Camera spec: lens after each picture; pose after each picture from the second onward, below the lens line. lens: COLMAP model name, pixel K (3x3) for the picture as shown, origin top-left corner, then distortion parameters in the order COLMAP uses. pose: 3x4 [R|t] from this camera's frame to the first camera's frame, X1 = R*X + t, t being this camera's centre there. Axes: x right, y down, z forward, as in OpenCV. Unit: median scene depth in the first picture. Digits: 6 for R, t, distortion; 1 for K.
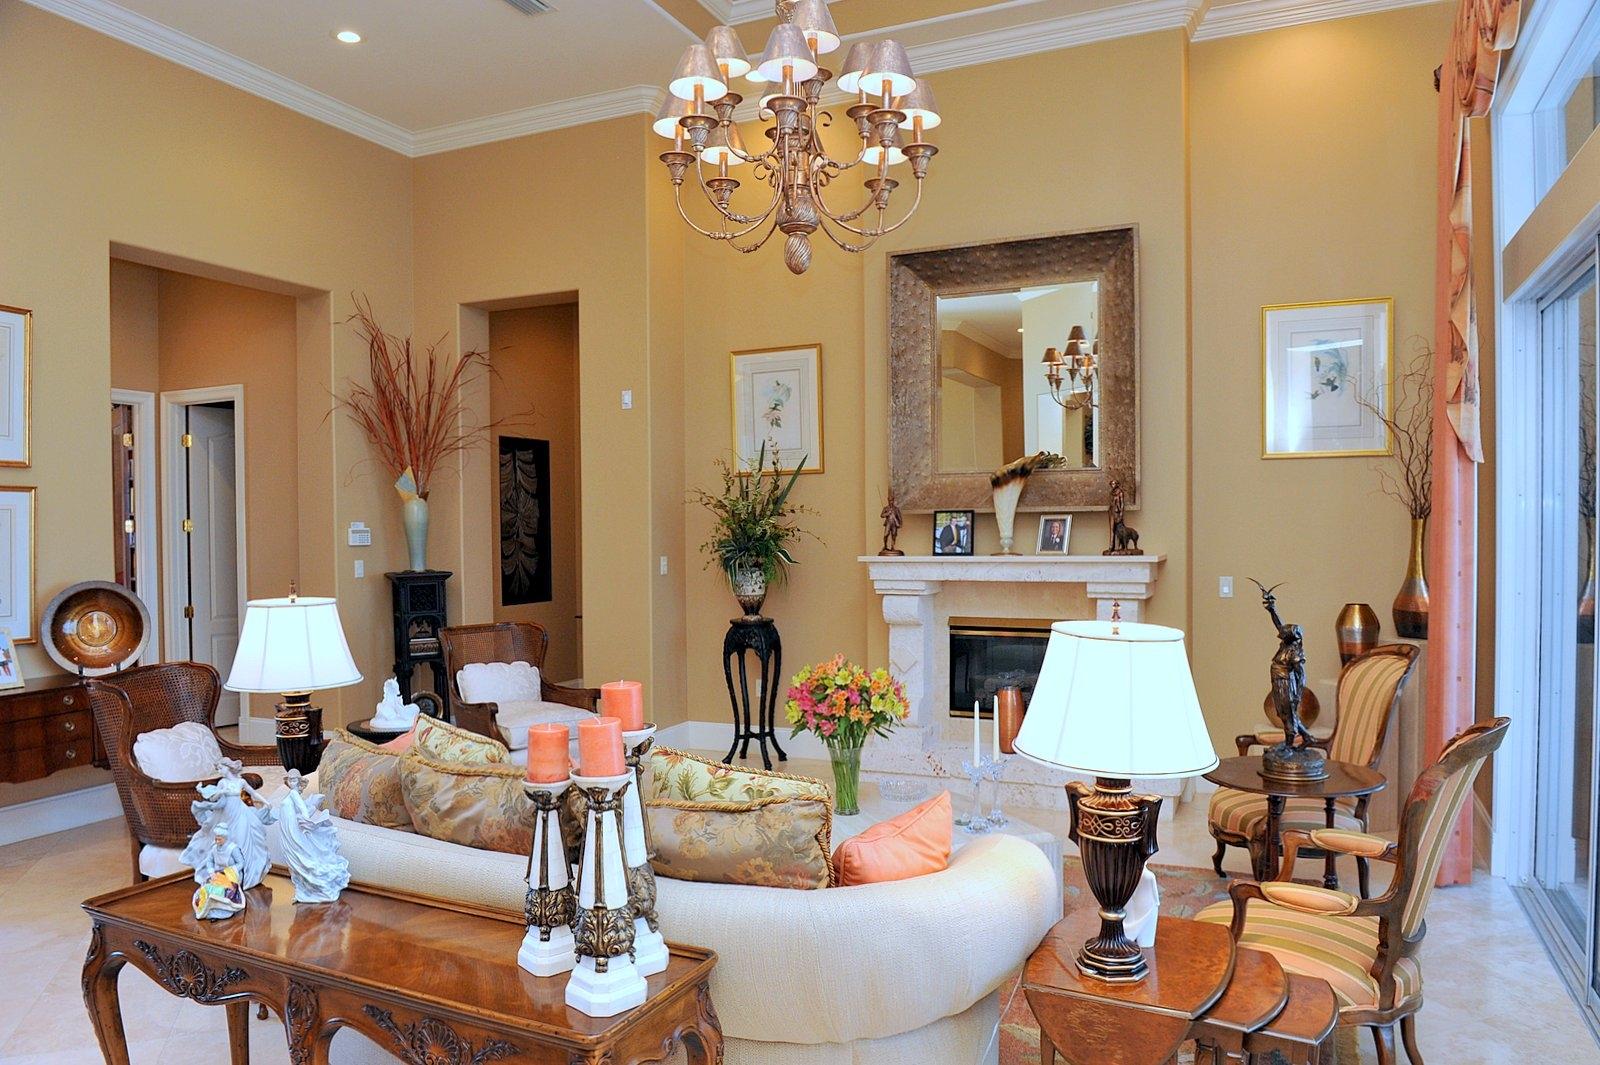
lens RADIAL K [[1082.3, 0, 807.2], [0, 1082.3, 554.9], [0, 0, 1]] dist [-0.045743, -0.006013]
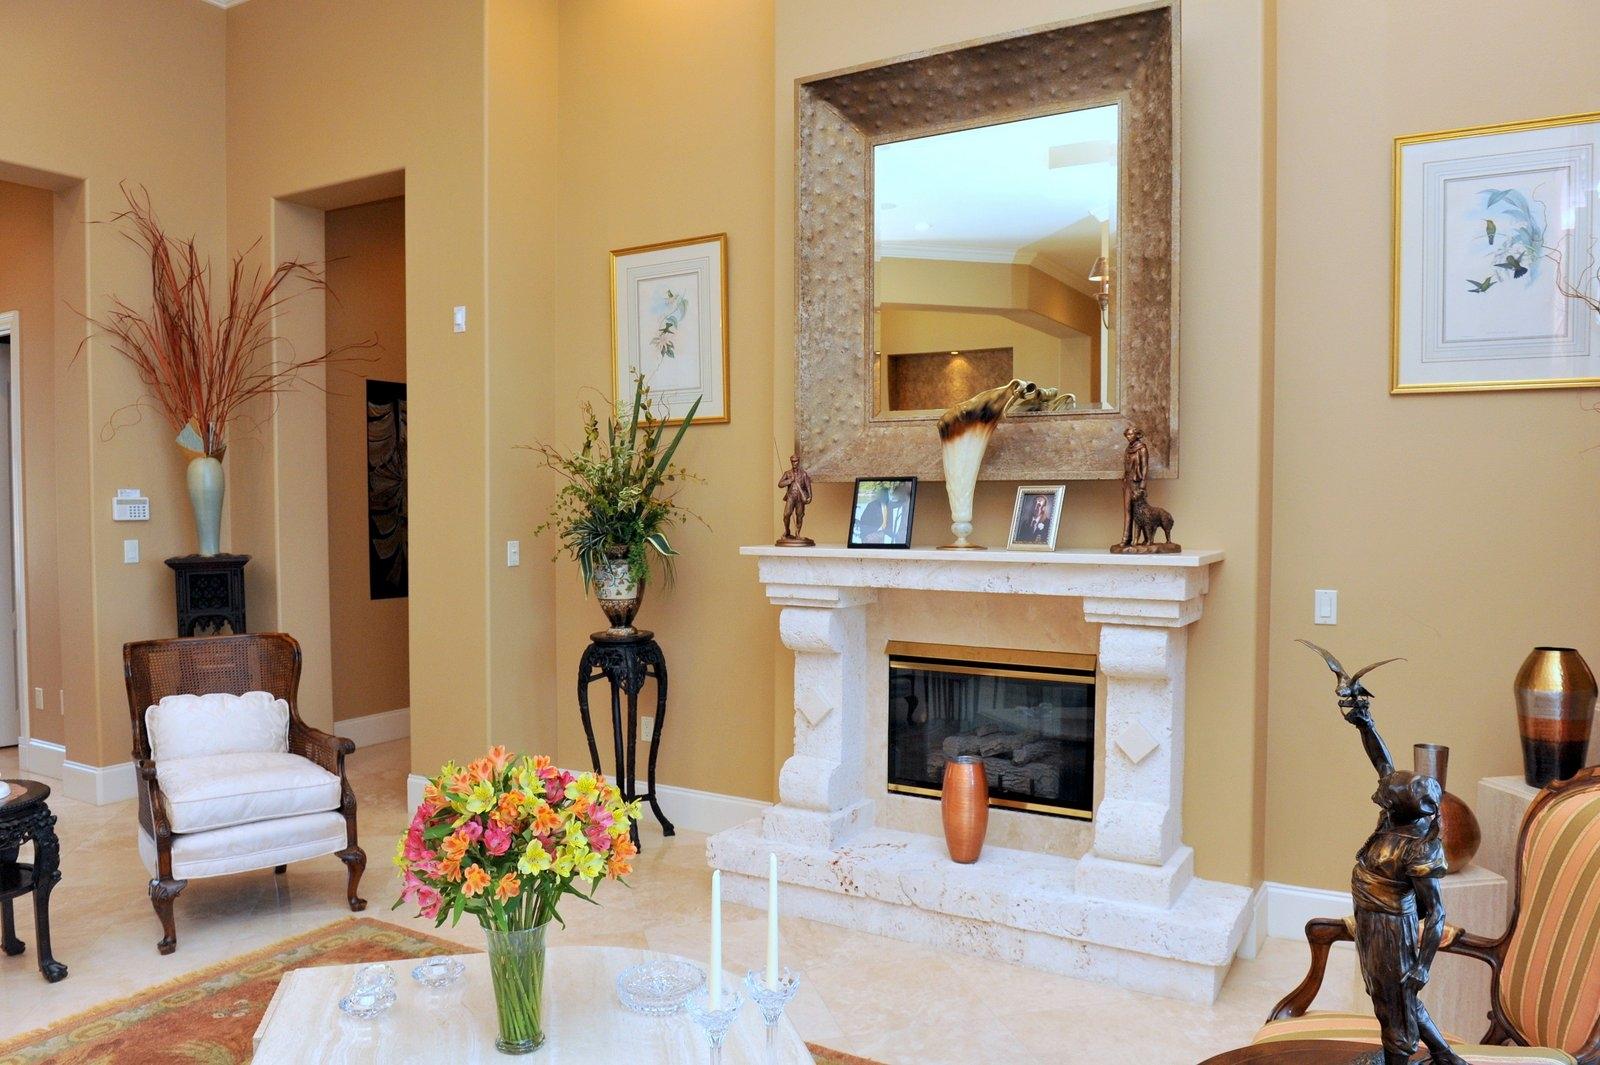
lens RADIAL K [[1118.8, 0, 803.8], [0, 1118.8, 556.1], [0, 0, 1]] dist [-0.052693, -0.005051]
pose [[0.993970, 0.015920, -0.108489, 0.157624], [-0.013547, 0.999653, 0.022578, -0.008700], [0.108811, -0.020972, 0.993841, 0.334660]]
